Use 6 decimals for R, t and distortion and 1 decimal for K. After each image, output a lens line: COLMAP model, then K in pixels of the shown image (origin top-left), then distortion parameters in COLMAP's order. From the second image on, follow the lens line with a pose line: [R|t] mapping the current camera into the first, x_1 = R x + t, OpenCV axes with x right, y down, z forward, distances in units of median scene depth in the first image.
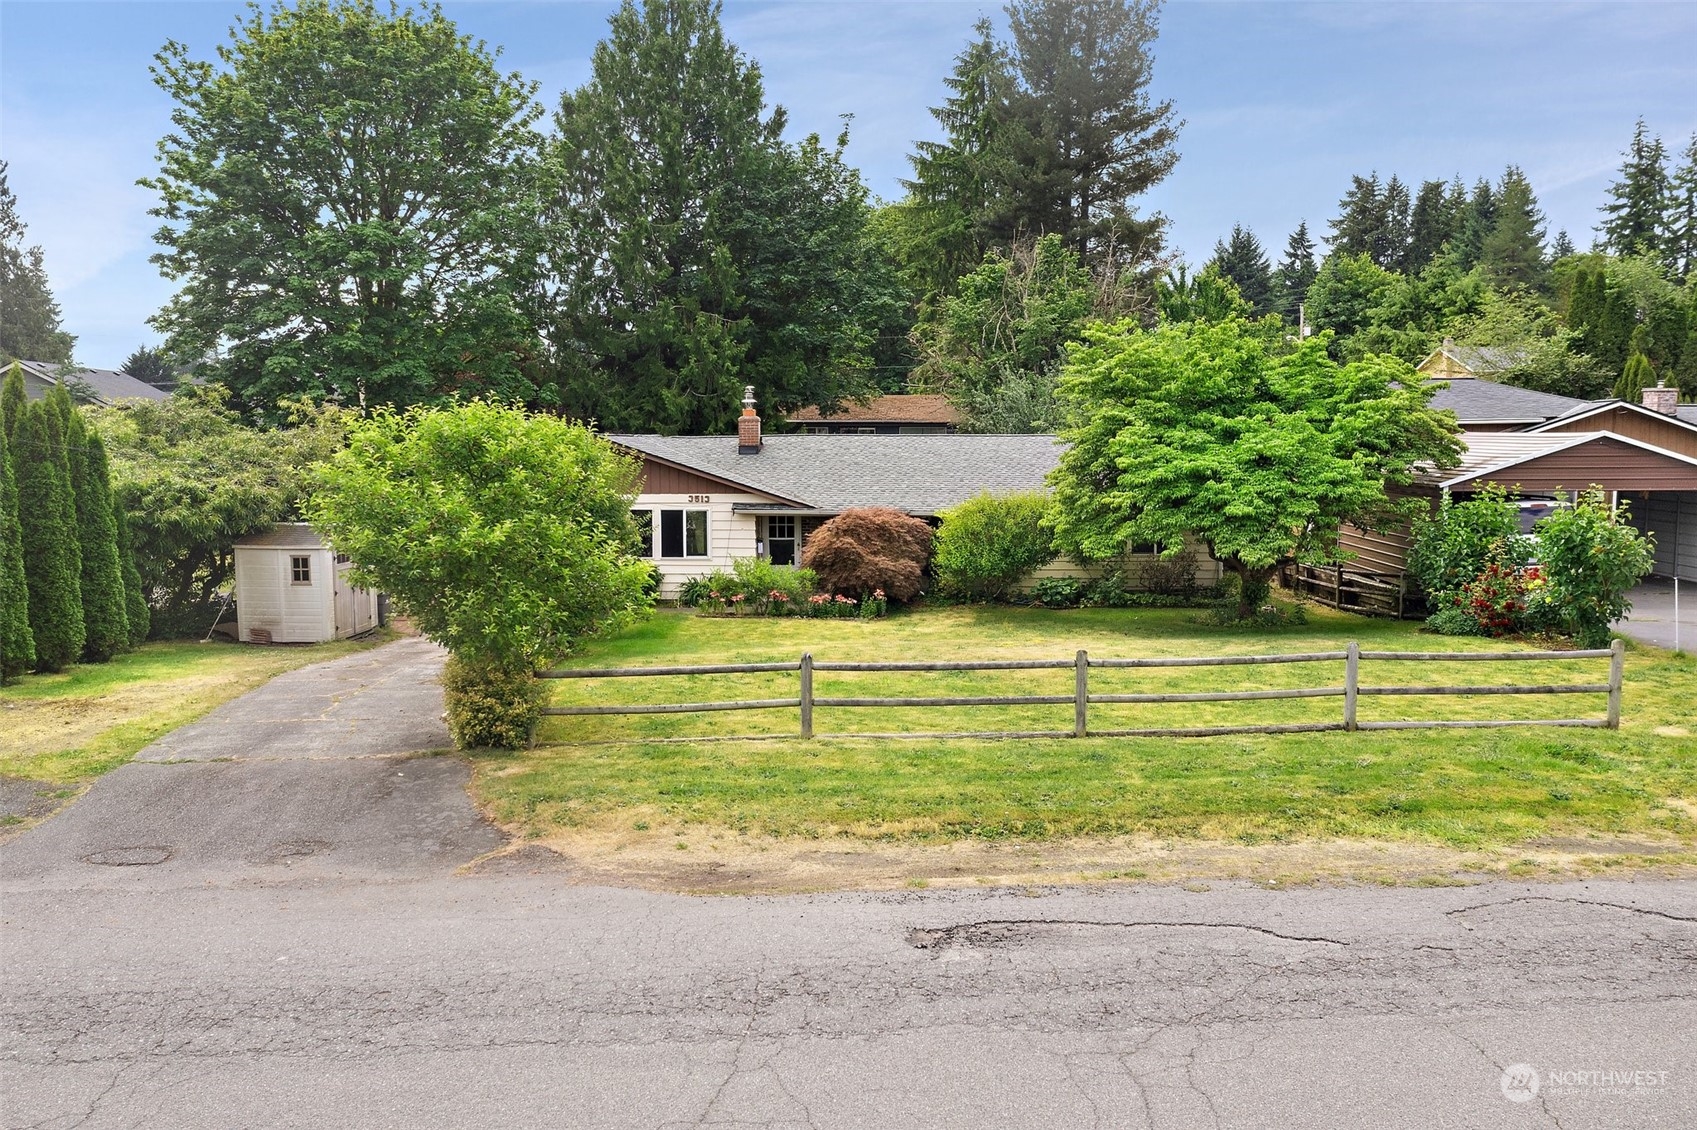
lens RADIAL K [[1344.6, 0, 849.1], [0, 1344.6, 564.6], [0, 0, 1]] dist [-0.028147, 0.003187]
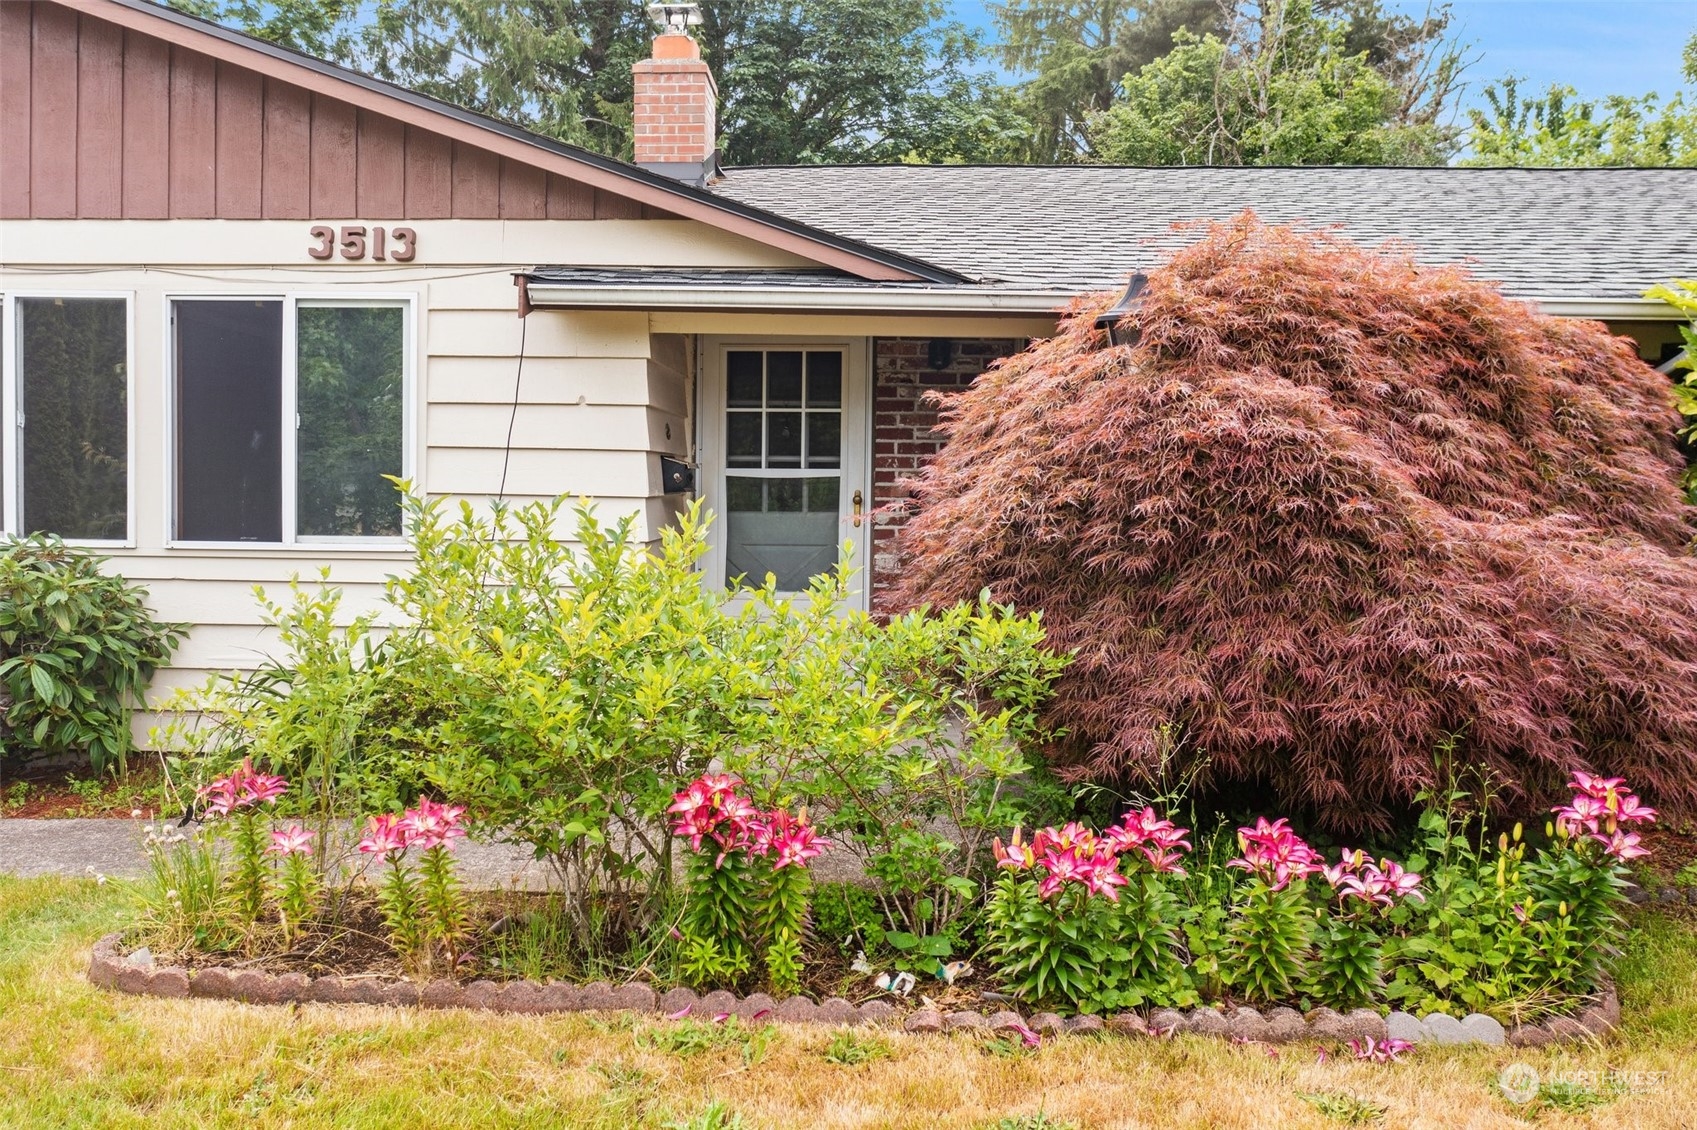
lens RADIAL K [[1371.7, 0, 849.8], [0, 1371.7, 565.5], [0, 0, 1]] dist [-0.028704, 0.004423]
pose [[0.999914, 0.008956, -0.009616, -0.044096], [-0.009270, 0.999409, -0.033107, 0.004727], [0.009313, 0.033193, 0.999406, 0.923707]]
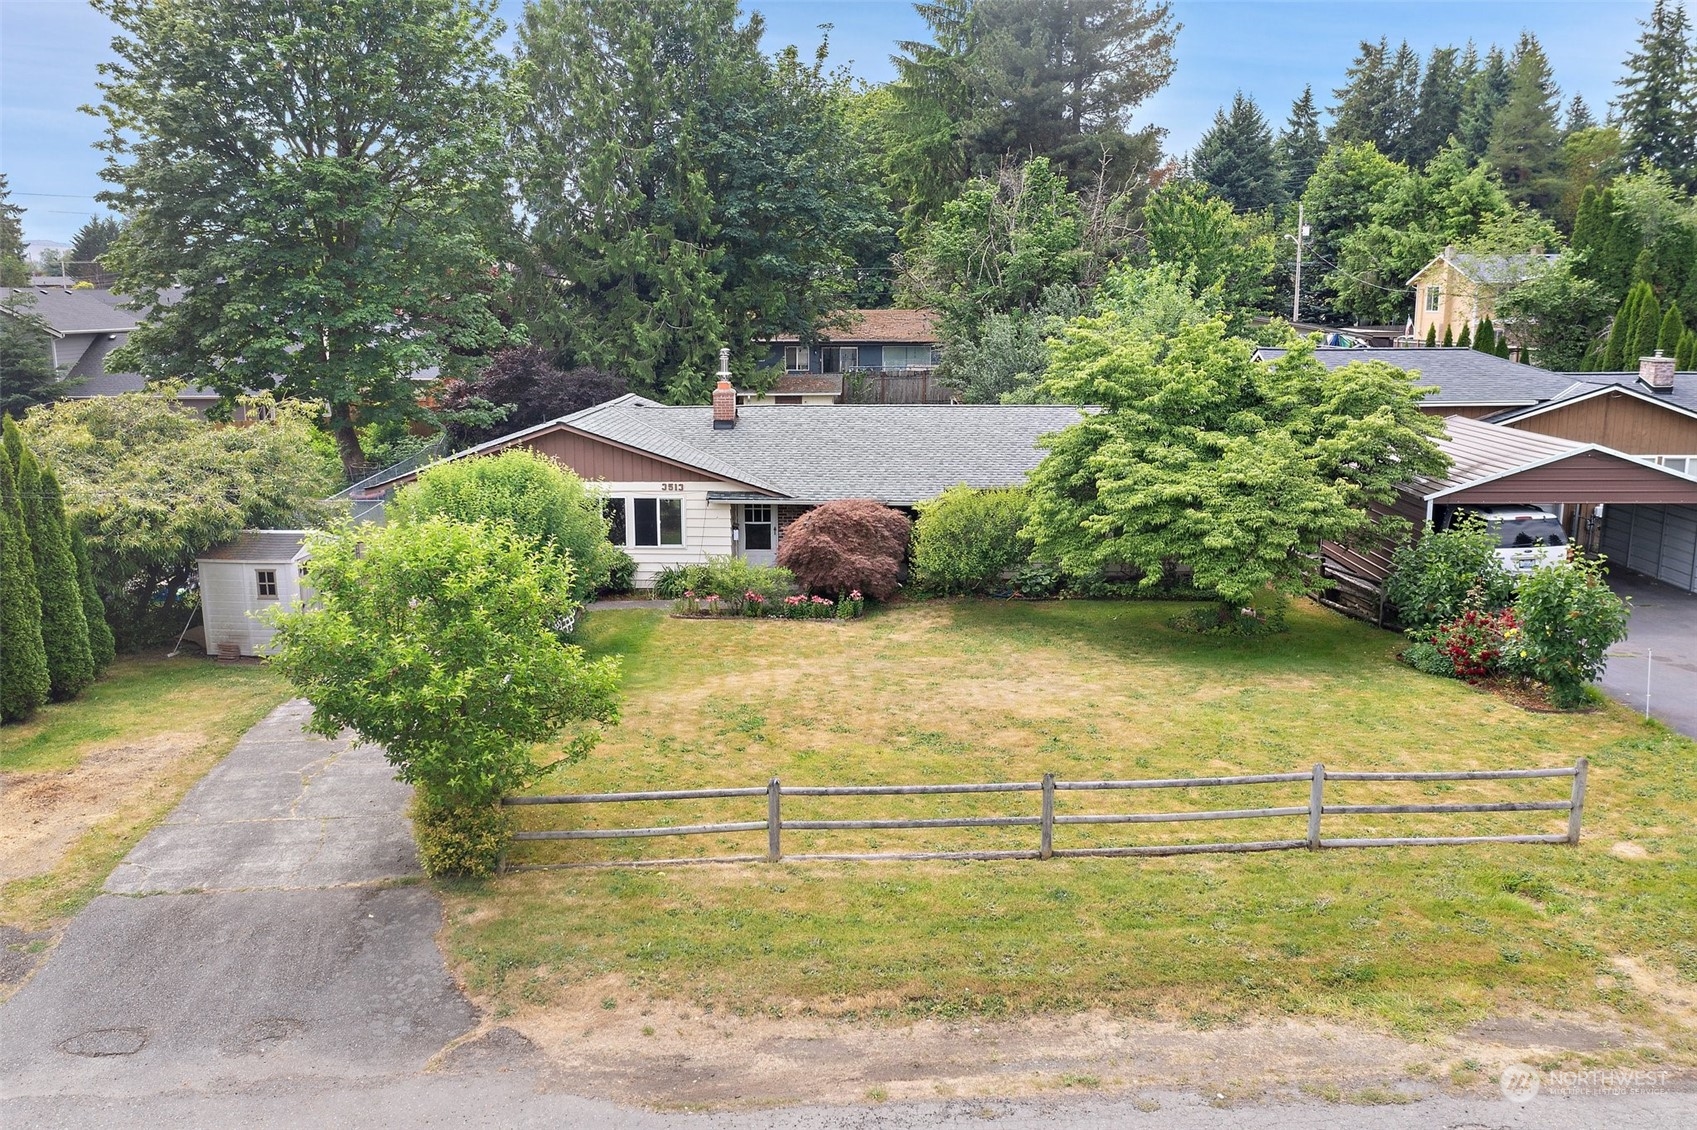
lens RADIAL K [[1371.7, 0, 849.8], [0, 1371.7, 565.5], [0, 0, 1]] dist [-0.028704, 0.004423]
pose [[0.999946, -0.002731, 0.010065, 0.008206], [0.001717, 0.995051, 0.099351, -0.104623], [-0.010287, -0.099328, 0.995002, -0.000236]]
